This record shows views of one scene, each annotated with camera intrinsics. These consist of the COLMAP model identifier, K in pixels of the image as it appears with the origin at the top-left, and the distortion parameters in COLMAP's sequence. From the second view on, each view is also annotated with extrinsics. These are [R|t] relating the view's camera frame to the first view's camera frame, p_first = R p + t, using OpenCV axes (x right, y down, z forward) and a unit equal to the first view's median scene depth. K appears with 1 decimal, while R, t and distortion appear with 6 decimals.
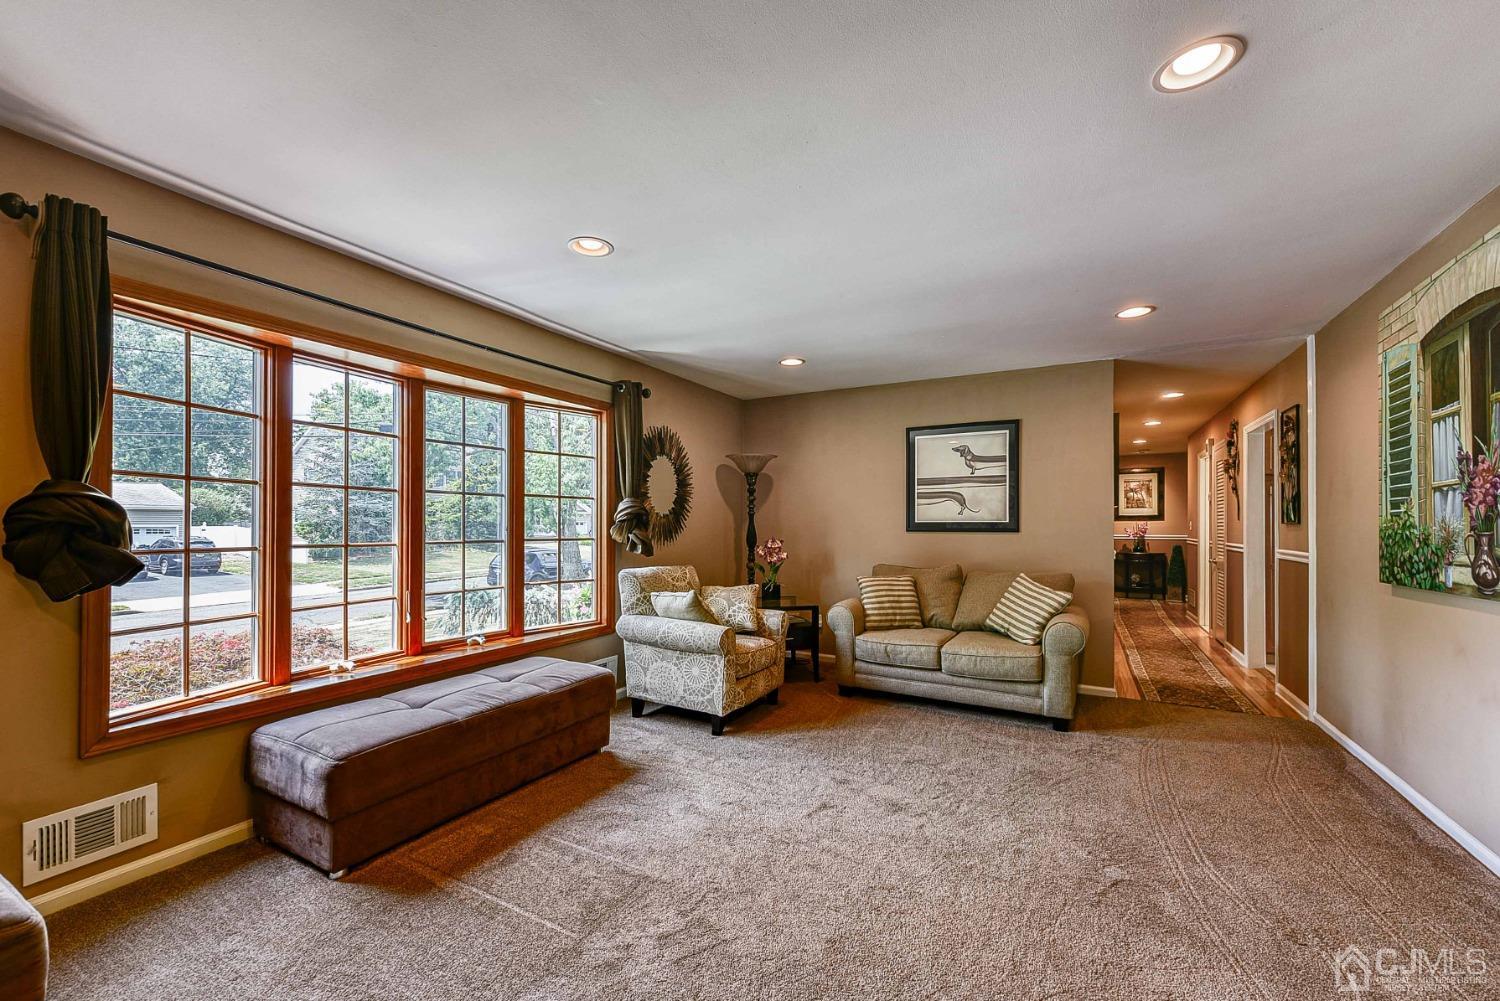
lens RADIAL K [[599.3, 0, 756.8], [0, 599.3, 525.3], [0, 0, 1]] dist [0.008719, -0.000294]
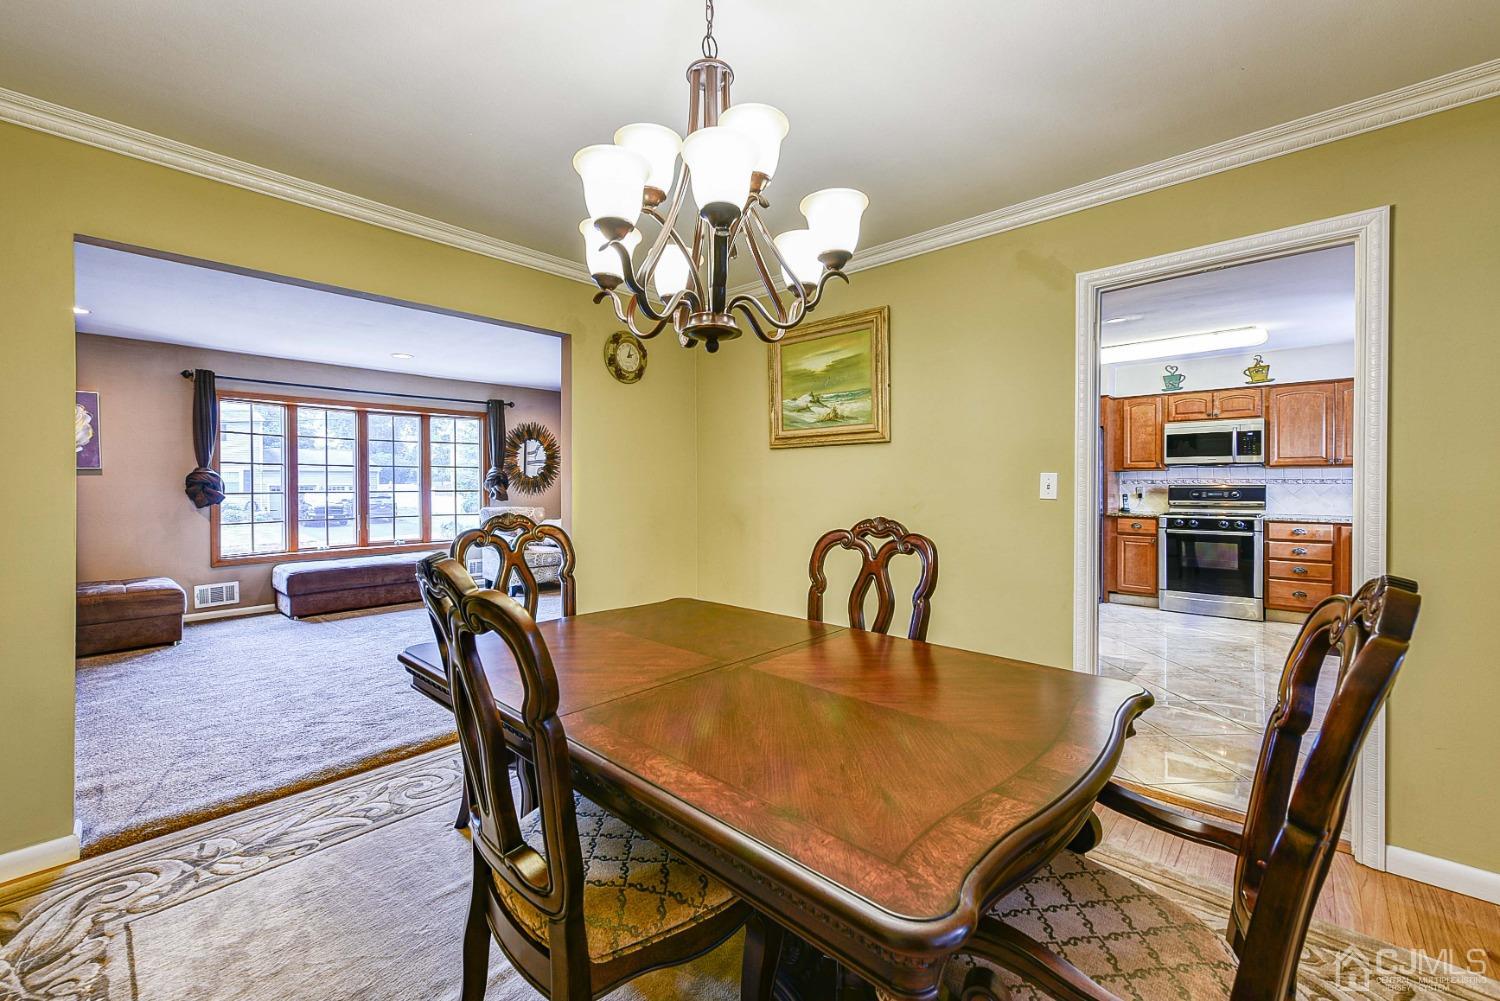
lens RADIAL K [[599.3, 0, 744.2], [0, 599.3, 491.7], [0, 0, 1]] dist [0.008719, -0.000294]
pose [[0.972562, -0.000293, -0.232644, 1.534973], [0.003277, 0.999917, 0.012437, 0.012110], [0.232621, -0.012858, 0.972483, -0.900479]]
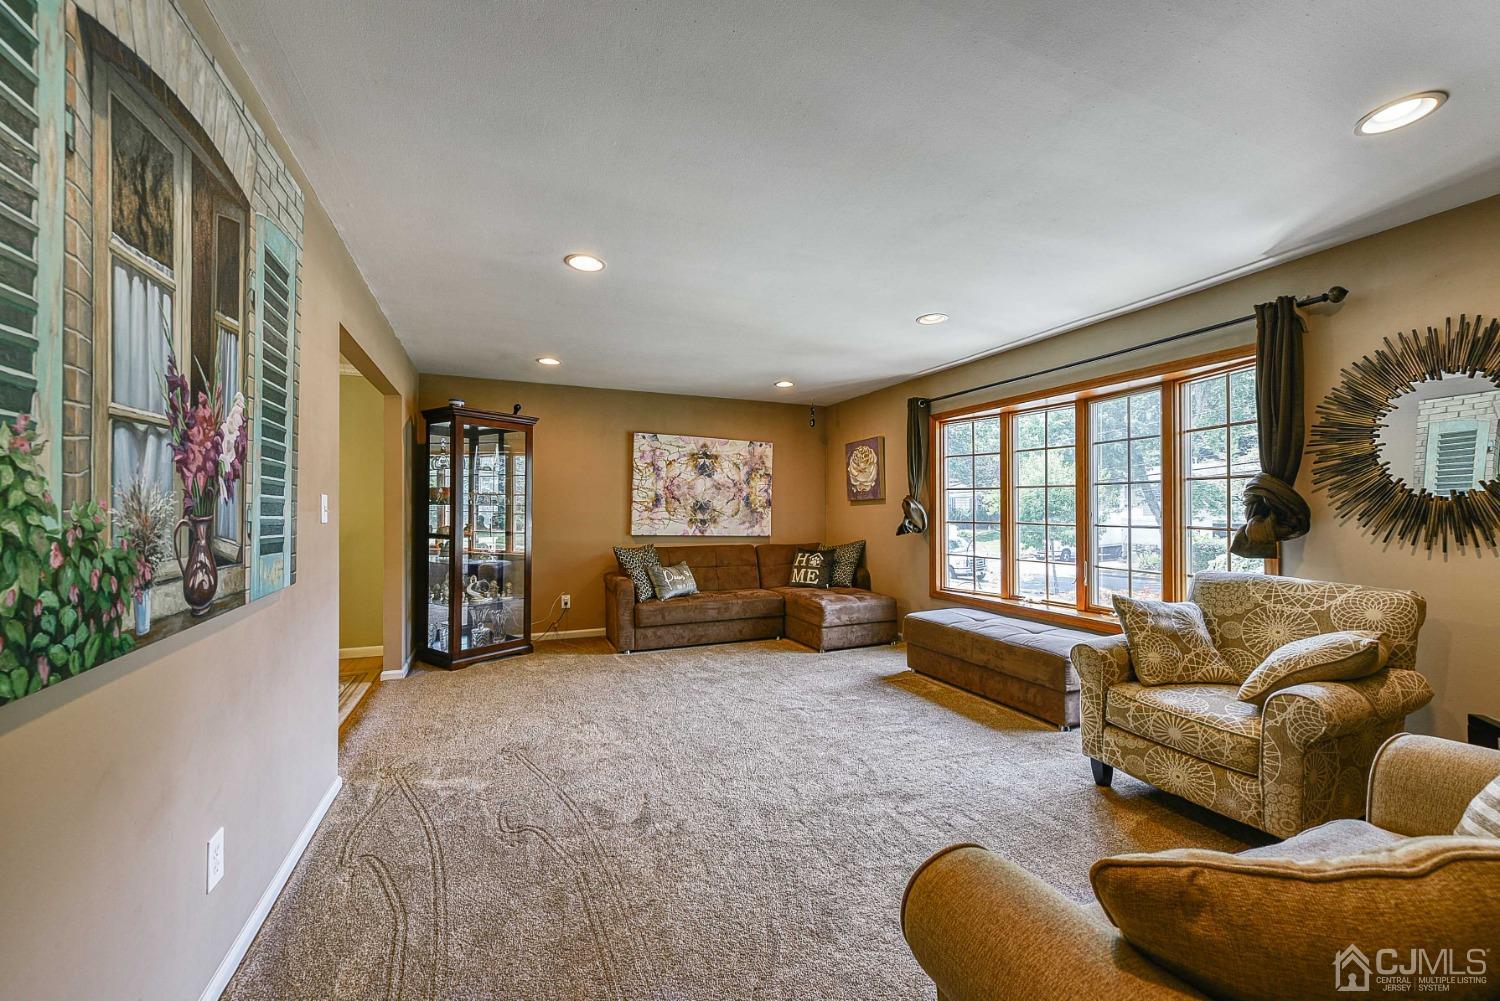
lens RADIAL K [[599.3, 0, 747.9], [0, 599.3, 499.3], [0, 0, 1]] dist [0.008719, -0.000294]
pose [[-0.626185, -0.017809, -0.779471, 1.201824], [-0.004415, 0.999804, -0.019296, 0.002375], [0.779662, -0.008641, -0.626141, 1.653236]]
